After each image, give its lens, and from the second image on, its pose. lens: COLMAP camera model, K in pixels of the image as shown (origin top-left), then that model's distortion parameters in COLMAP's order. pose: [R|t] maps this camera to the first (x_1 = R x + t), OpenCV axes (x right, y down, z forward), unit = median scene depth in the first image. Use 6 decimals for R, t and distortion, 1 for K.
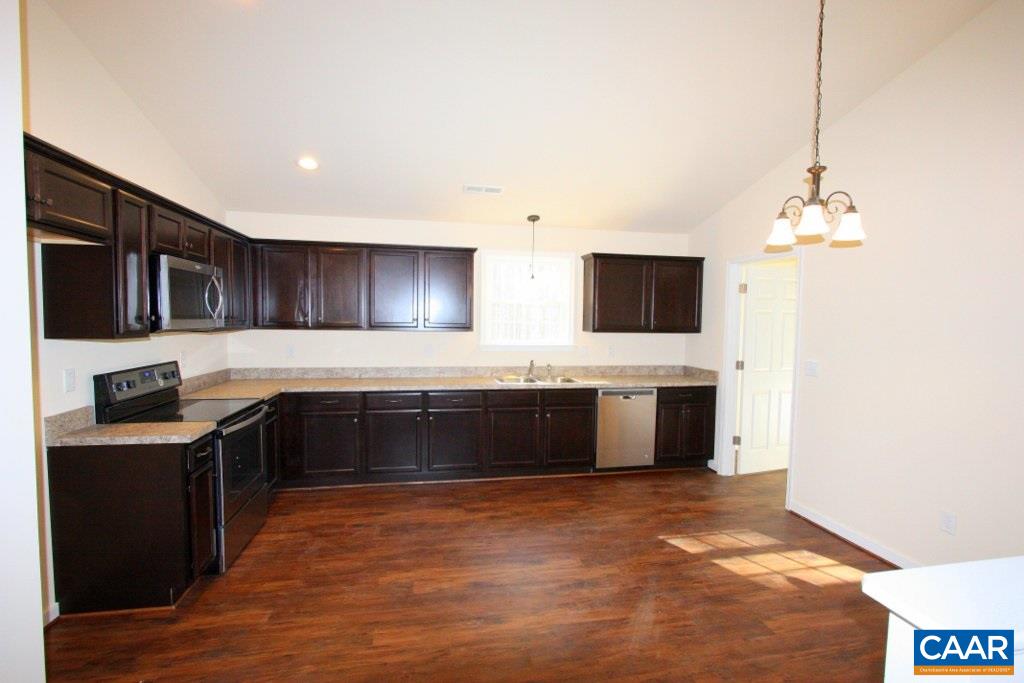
lens RADIAL K [[471.8, 0, 514.4], [0, 471.8, 342.9], [0, 0, 1]] dist [-0.017690, -0.000305]
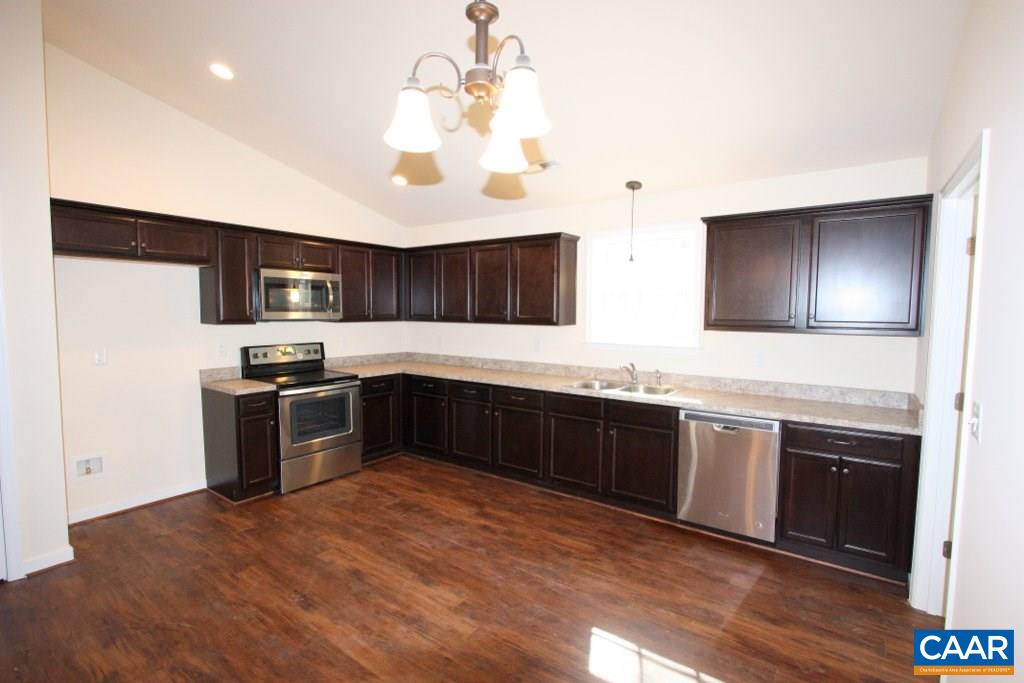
lens RADIAL K [[471.8, 0, 514.4], [0, 471.8, 342.9], [0, 0, 1]] dist [-0.017690, -0.000305]
pose [[0.686138, 0.039500, -0.726398, 0.618402], [-0.035487, 0.999153, 0.020811, -0.008921], [0.726605, 0.011498, 0.686959, 0.391670]]
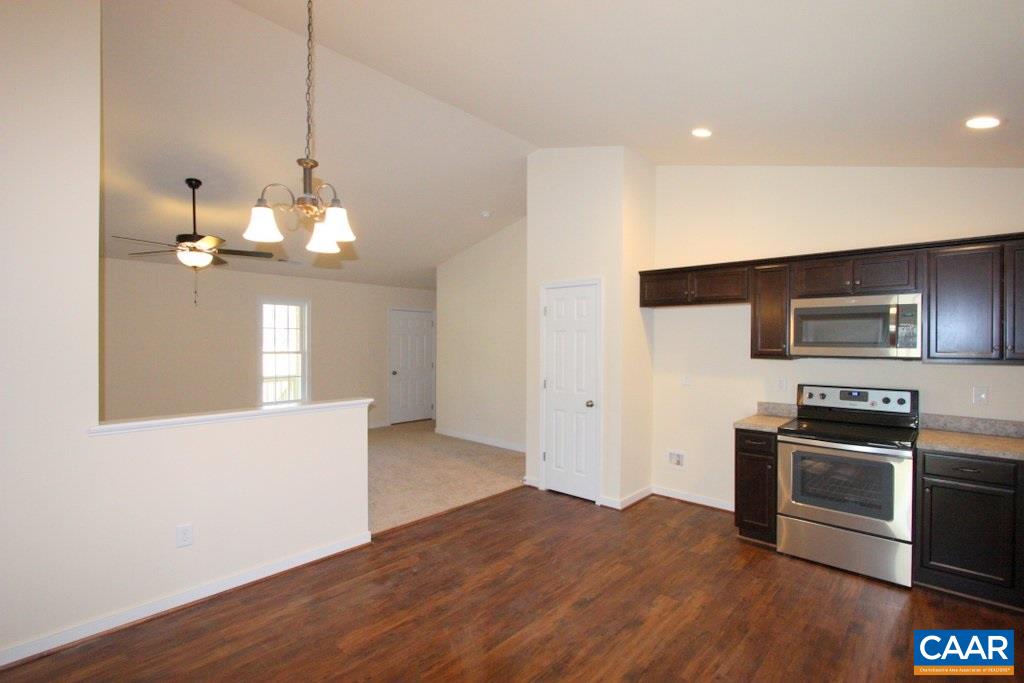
lens RADIAL K [[471.8, 0, 514.4], [0, 471.8, 342.9], [0, 0, 1]] dist [-0.017690, -0.000305]
pose [[-0.804656, -0.015399, -0.593542, 0.493399], [-0.046362, 0.998241, 0.036954, -0.052421], [0.591929, 0.057253, -0.803954, 1.127666]]
